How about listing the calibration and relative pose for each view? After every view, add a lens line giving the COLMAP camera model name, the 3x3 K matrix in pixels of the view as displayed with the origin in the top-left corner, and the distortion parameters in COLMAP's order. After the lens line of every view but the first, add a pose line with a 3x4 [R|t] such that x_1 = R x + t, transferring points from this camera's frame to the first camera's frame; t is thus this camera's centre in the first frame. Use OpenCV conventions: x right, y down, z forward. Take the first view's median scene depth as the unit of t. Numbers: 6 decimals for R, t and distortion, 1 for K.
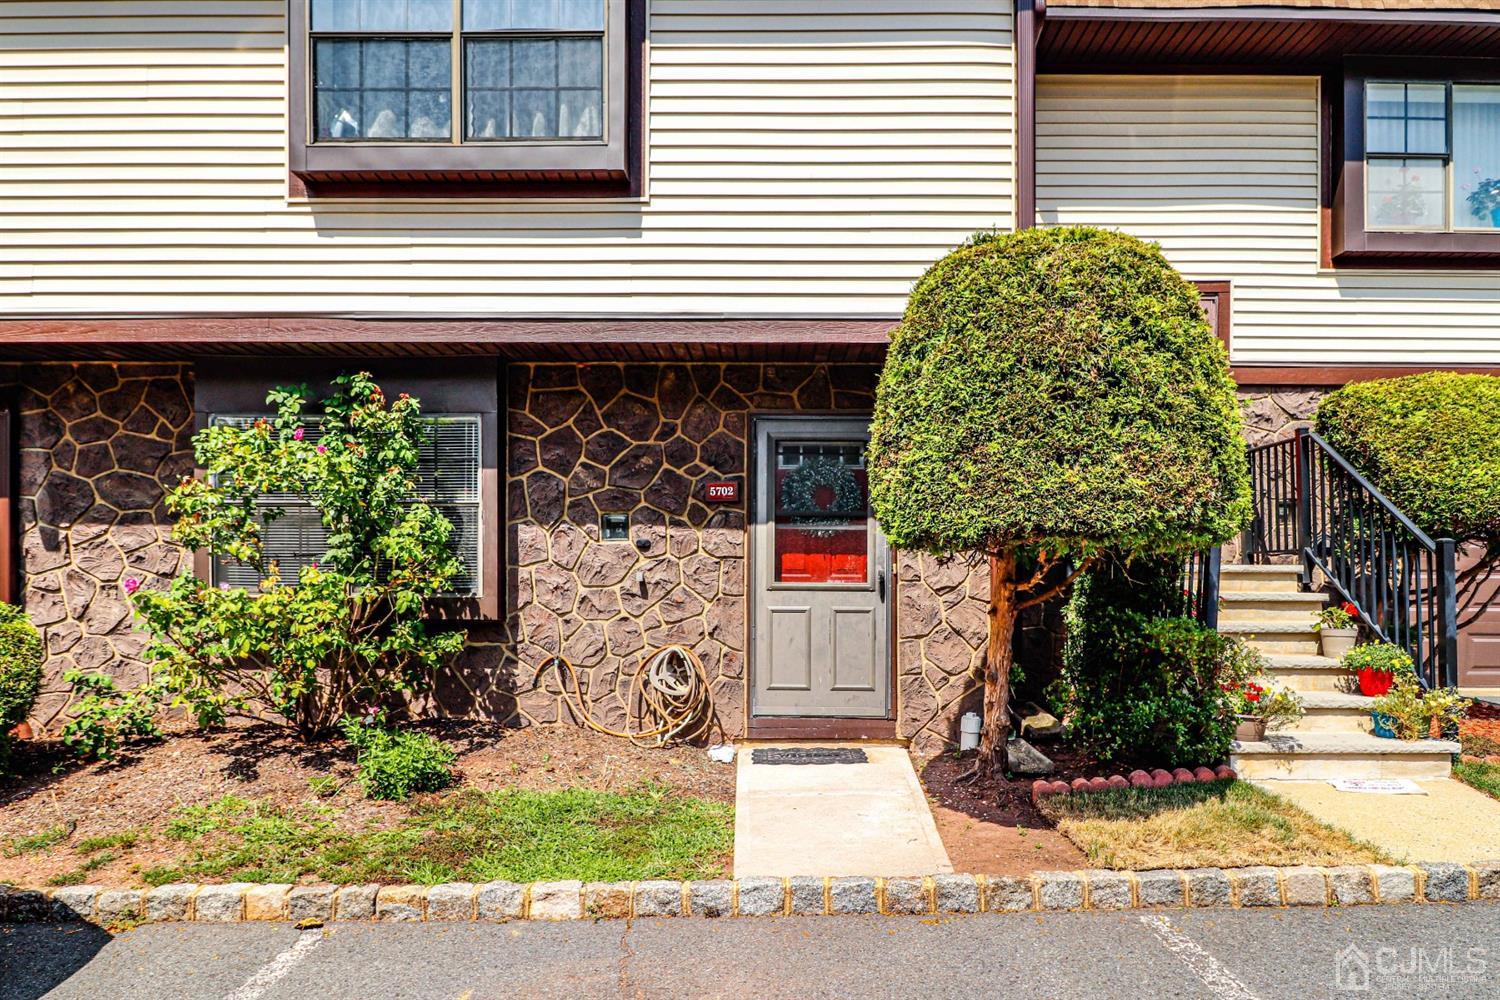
lens RADIAL K [[926.9, 0, 754.7], [0, 926.9, 581.4], [0, 0, 1]] dist [-0.003719, -0.003015]
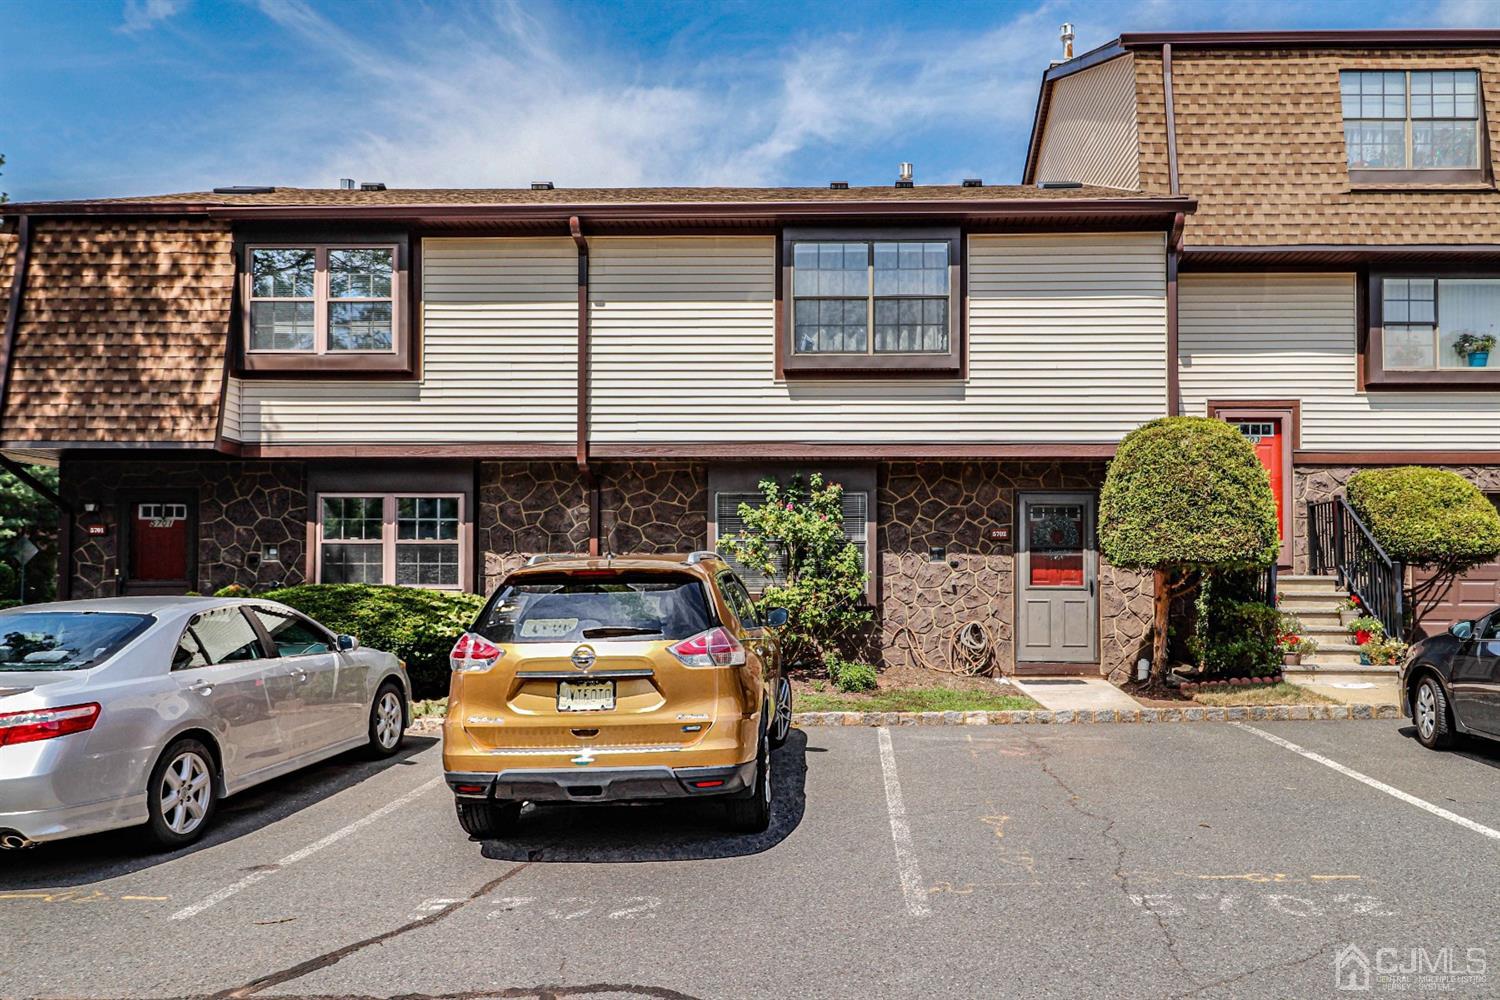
lens RADIAL K [[1049.2, 0, 812.2], [0, 1049.2, 571.1], [0, 0, 1]] dist [0.005396, -0.001892]
pose [[0.999376, -0.000330, -0.035322, -0.321521], [-0.000549, 0.999690, -0.024888, 0.023559], [0.035320, 0.024892, 0.999066, -1.009184]]
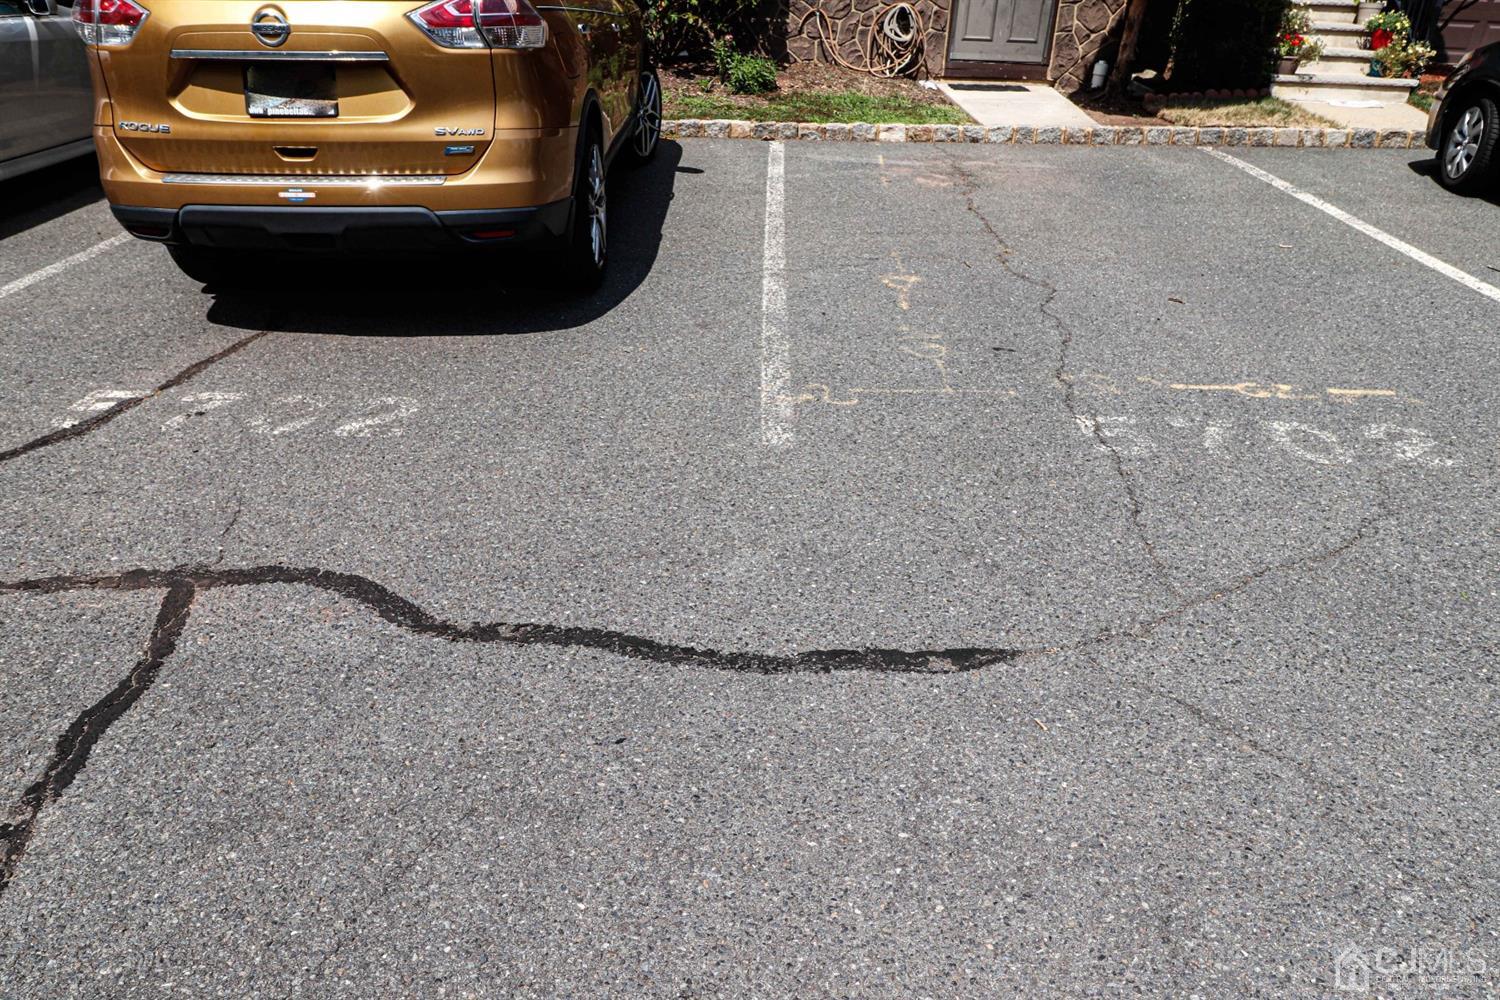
lens RADIAL K [[997.4, 0, 737.3], [0, 997.4, 494.5], [0, 0, 1]] dist [0.008150, -0.005313]
pose [[0.999068, 0.040530, -0.014815, -0.283988], [-0.029278, 0.888855, 0.457251, 0.044738], [0.031701, -0.456392, 0.889214, -0.715220]]
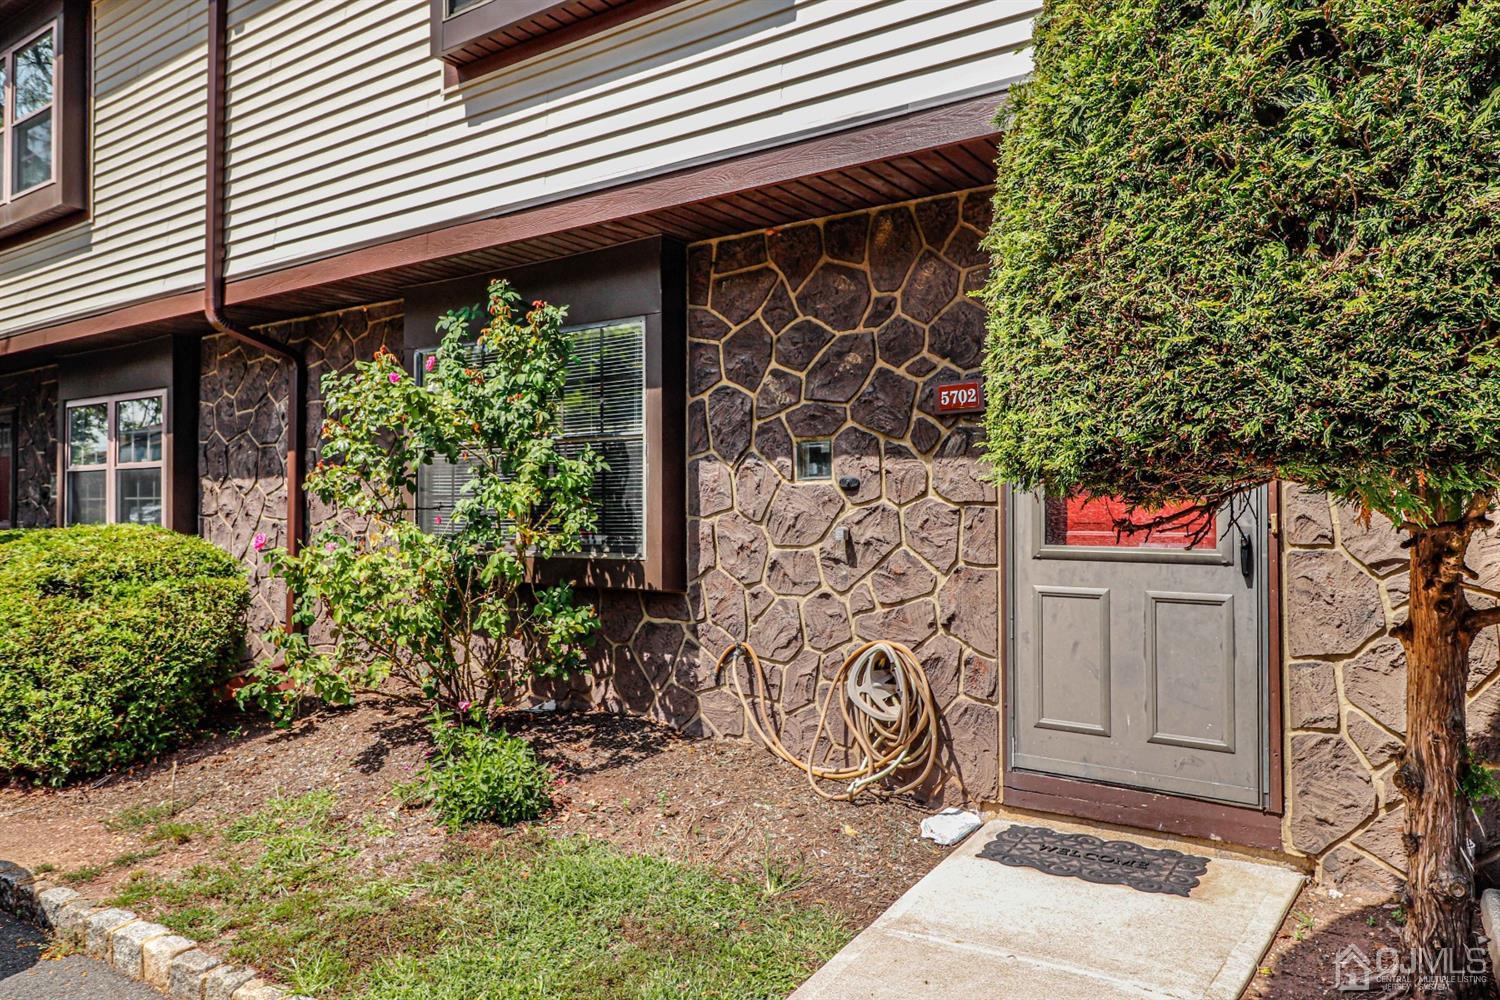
lens RADIAL K [[1015.7, 0, 723.2], [0, 1015.7, 492.7], [0, 0, 1]] dist [0.003667, -0.002043]
pose [[0.819671, -0.013825, -0.572667, 0.223792], [0.001768, 0.999765, -0.021606, -0.018679], [0.572831, 0.016697, 0.819503, 0.352943]]
